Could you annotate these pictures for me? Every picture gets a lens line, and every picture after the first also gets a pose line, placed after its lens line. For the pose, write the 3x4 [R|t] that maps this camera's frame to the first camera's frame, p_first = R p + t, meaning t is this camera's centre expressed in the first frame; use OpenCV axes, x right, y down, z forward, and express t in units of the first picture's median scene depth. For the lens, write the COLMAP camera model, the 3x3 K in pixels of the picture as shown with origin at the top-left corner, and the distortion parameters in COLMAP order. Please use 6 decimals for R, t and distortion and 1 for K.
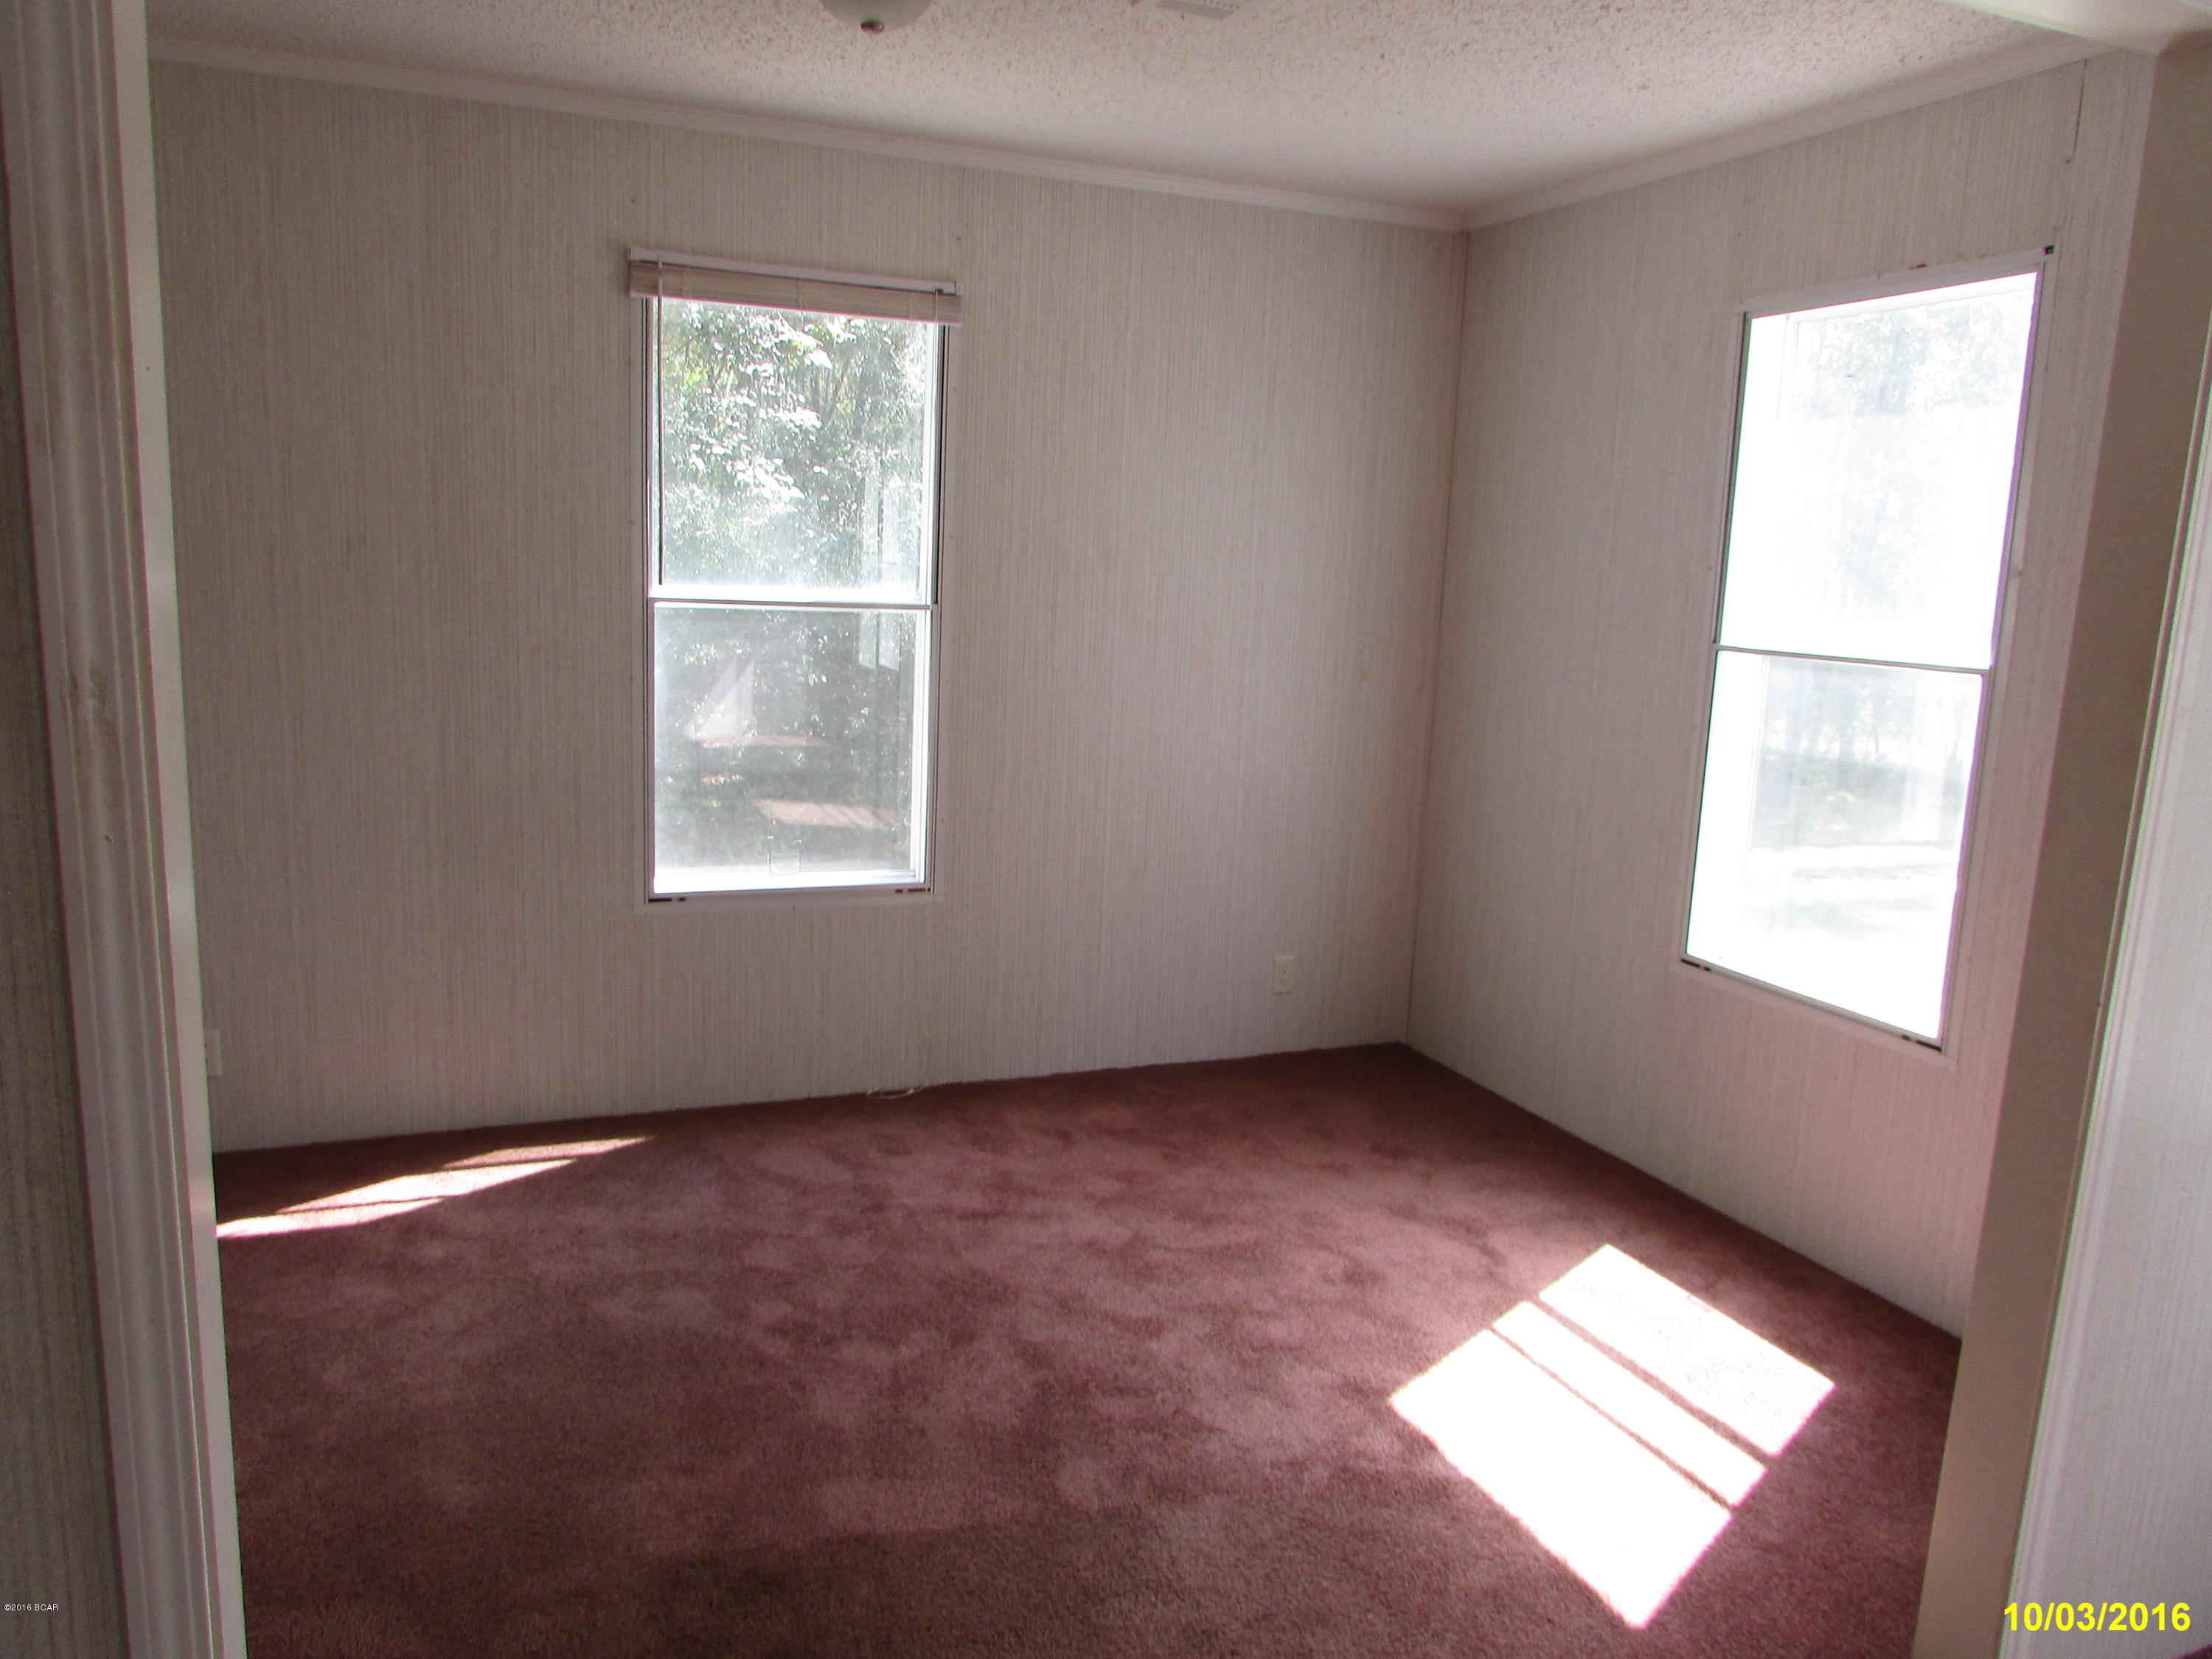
lens RADIAL K [[1577.6, 0, 1113.9], [0, 1577.6, 835.5], [0, 0, 1]] dist [-0.013592, 0.001747]
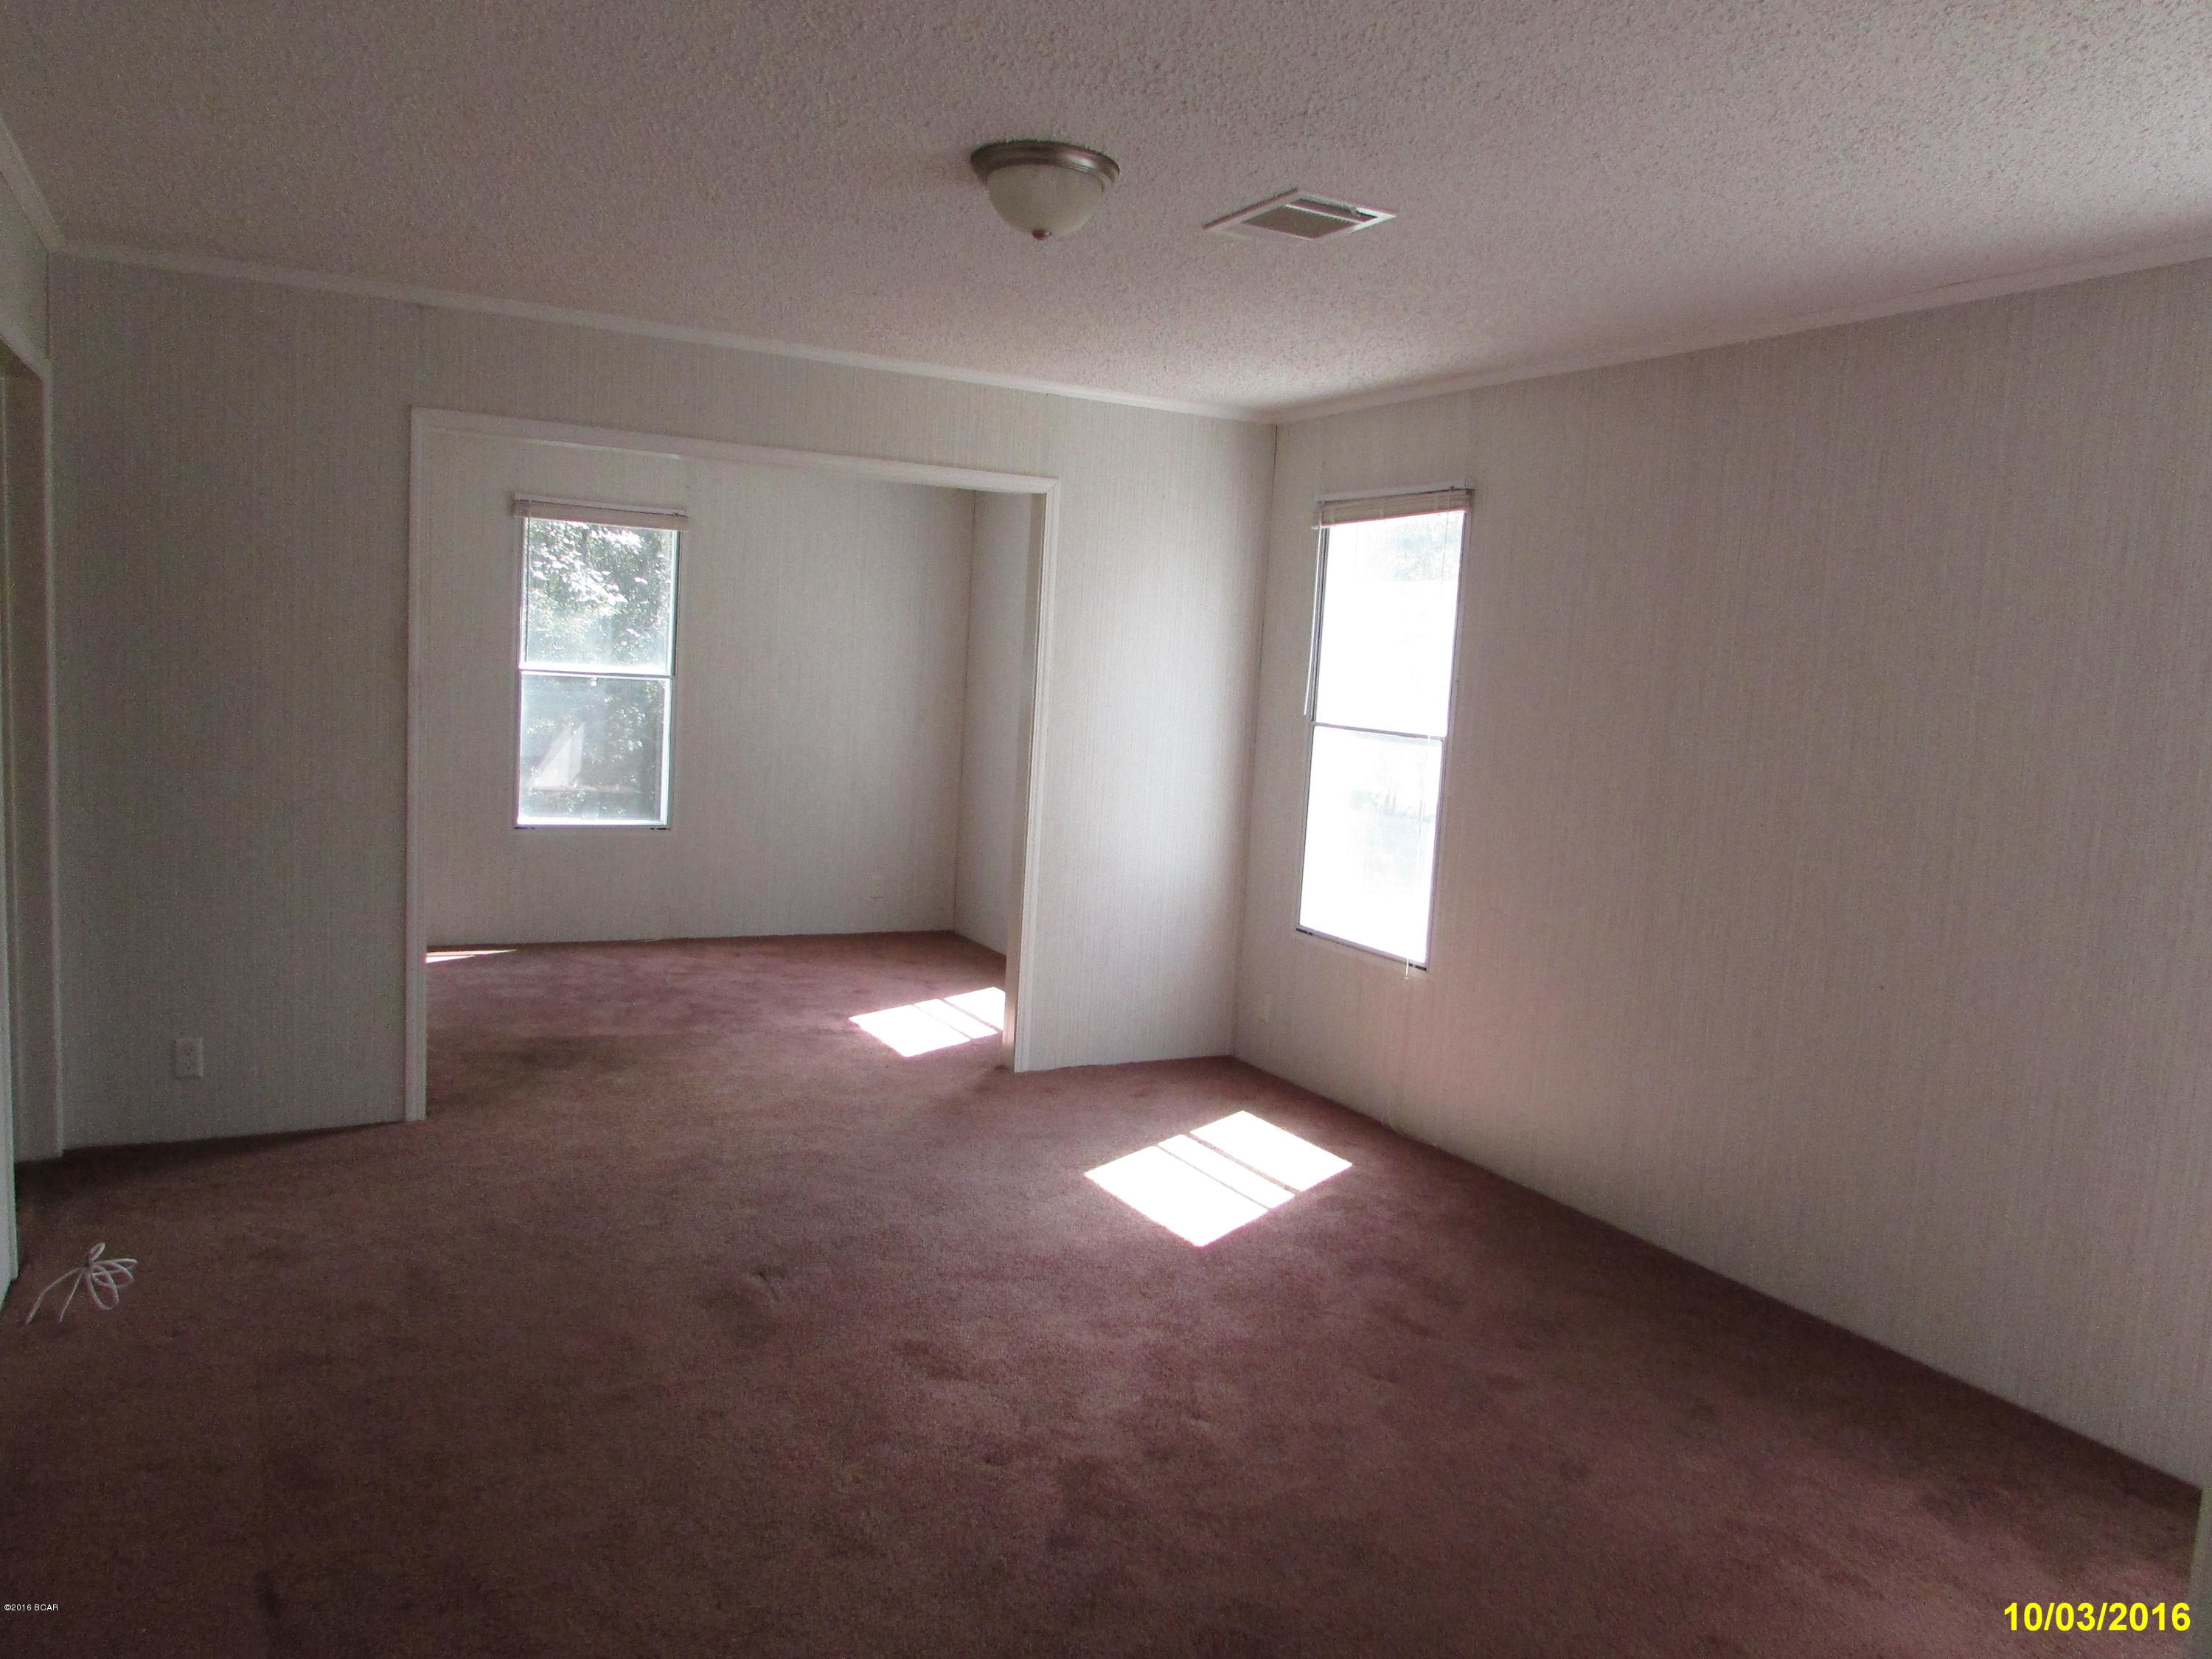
lens RADIAL K [[1577.6, 0, 1093.2], [0, 1577.6, 824.2], [0, 0, 1]] dist [-0.013592, 0.001747]
pose [[0.996266, 0.004598, 0.086214, 0.201332], [0.001243, 0.997713, -0.067580, 0.142370], [-0.086328, 0.067435, 0.993982, -0.809285]]
